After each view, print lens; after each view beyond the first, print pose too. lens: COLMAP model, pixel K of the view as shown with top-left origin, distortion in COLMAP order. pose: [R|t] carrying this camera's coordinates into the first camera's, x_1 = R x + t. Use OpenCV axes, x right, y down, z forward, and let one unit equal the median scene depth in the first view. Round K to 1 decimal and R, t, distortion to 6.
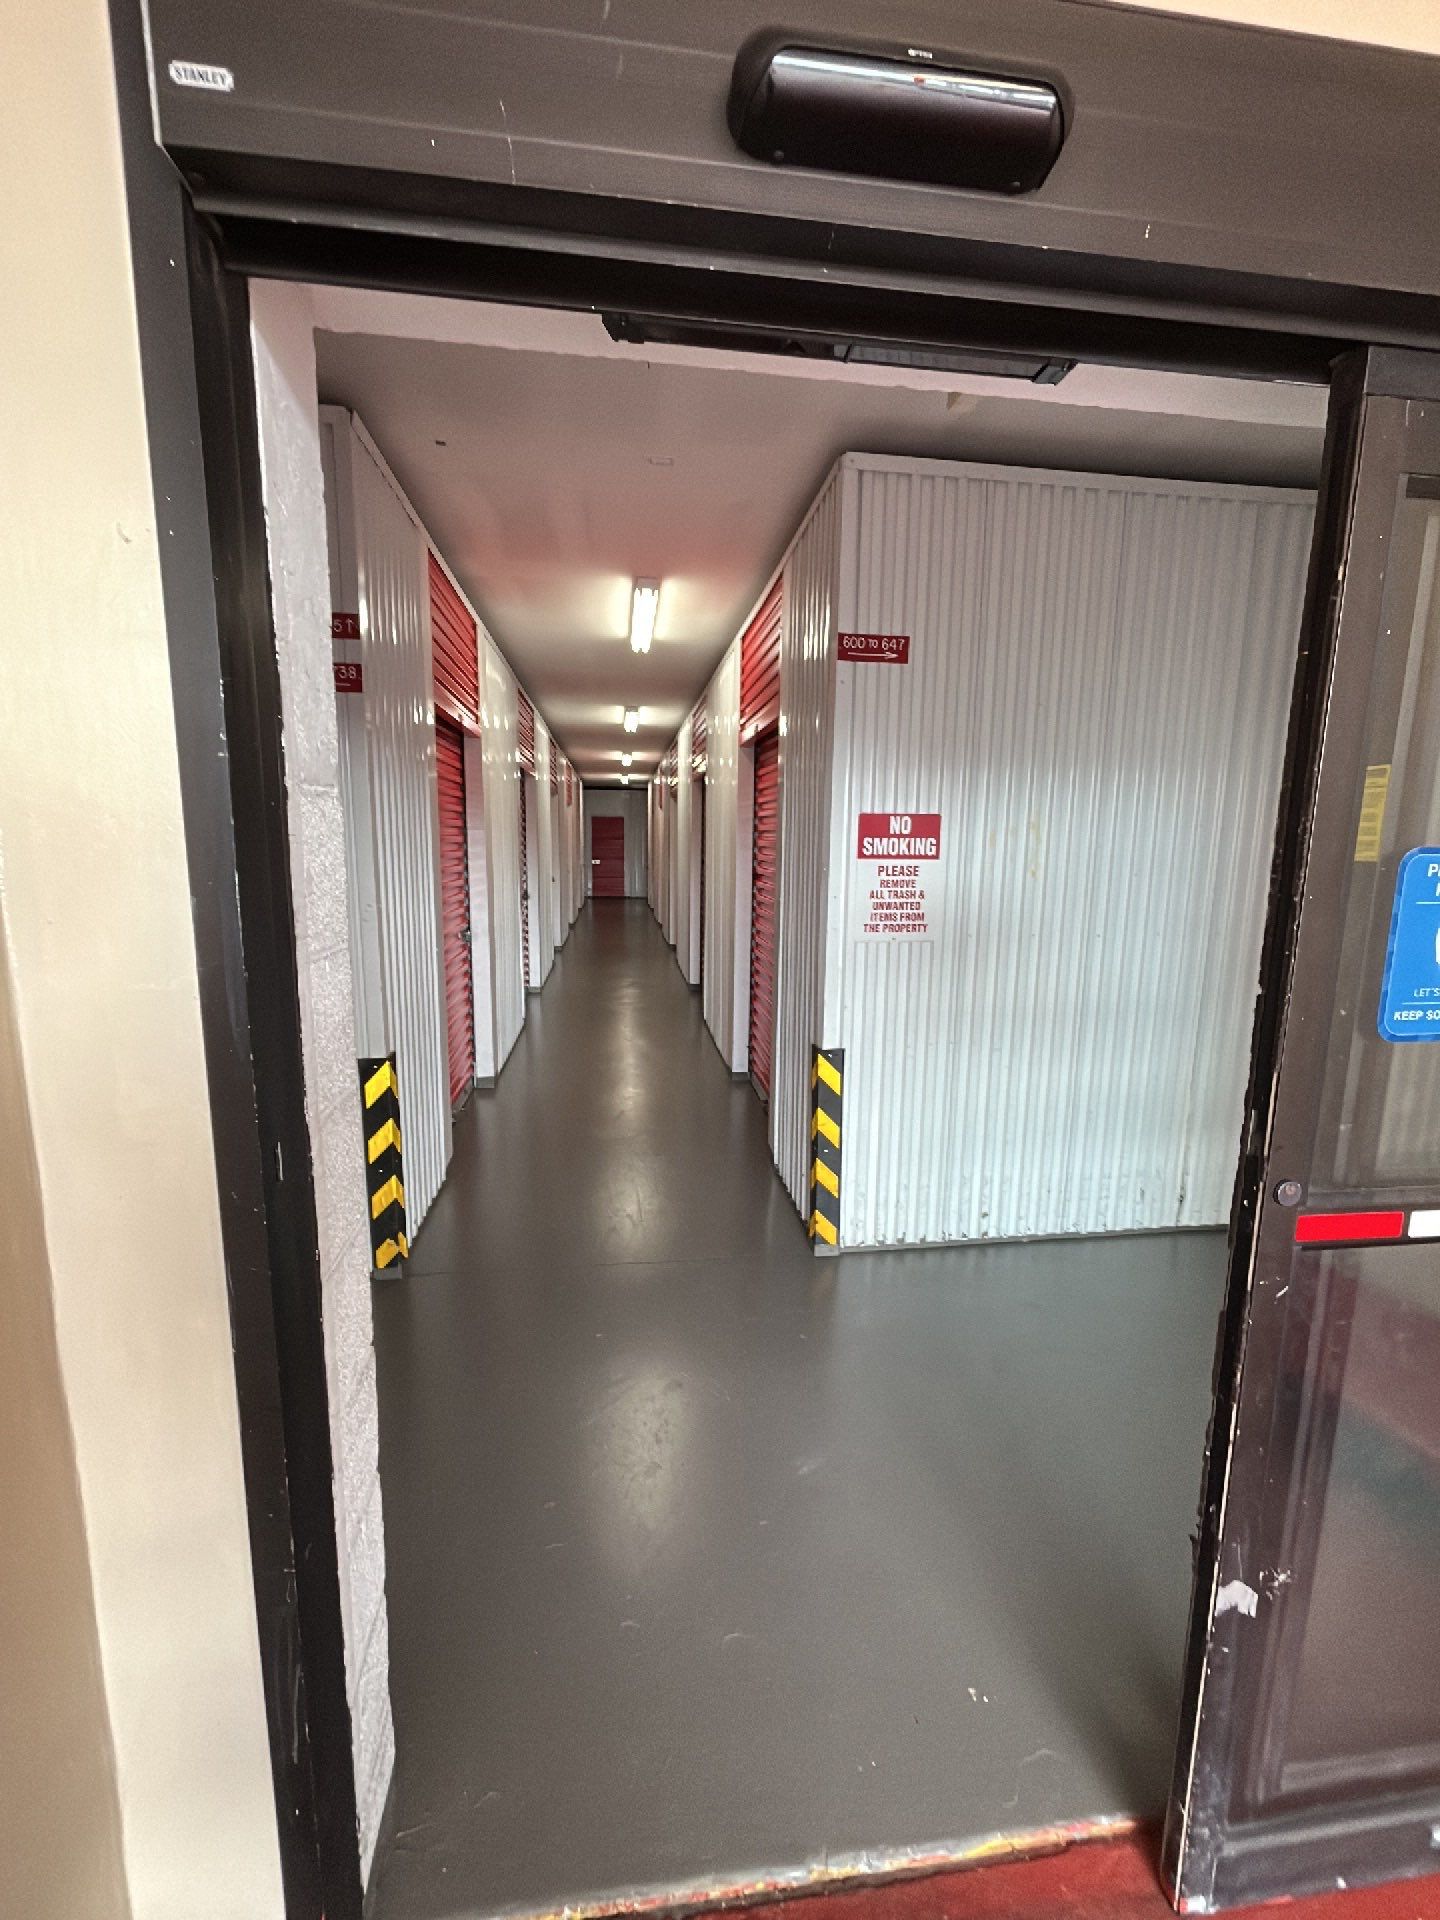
lens RADIAL K [[776.2, 0, 718.2], [0, 776.2, 960.9], [0, 0, 1]] dist [-0.000662, -0.000097]
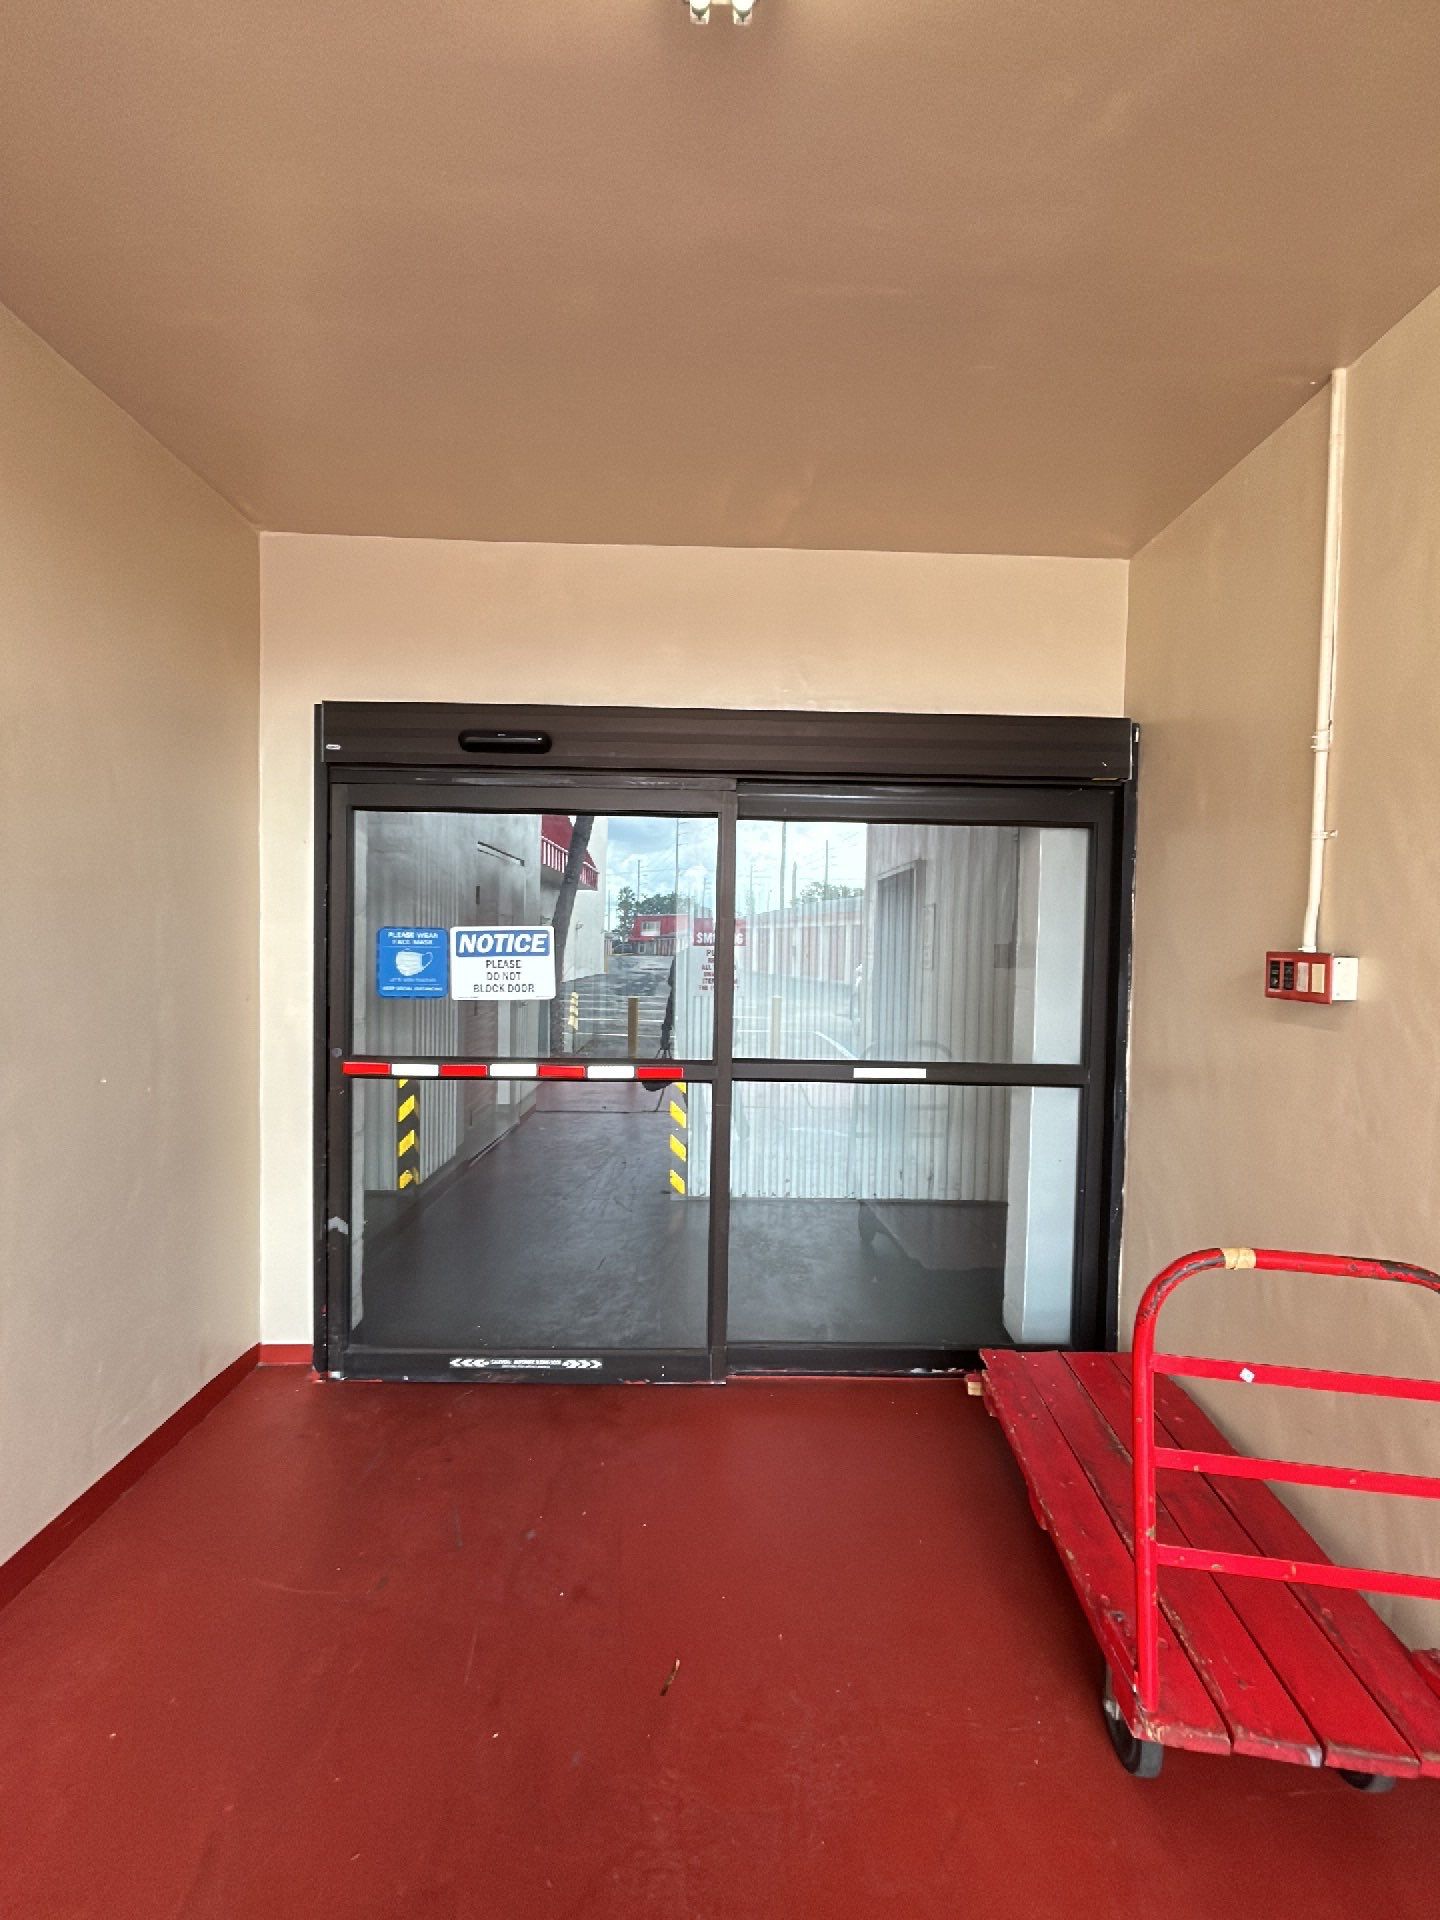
lens RADIAL K [[776.2, 0, 719.5], [0, 776.2, 961.5], [0, 0, 1]] dist [-0.000662, -0.000097]
pose [[0.993478, 0.010183, -0.113573, 0.392480], [-0.023737, 0.992655, -0.118631, 0.089383], [0.111530, 0.120553, 0.986422, -0.572921]]
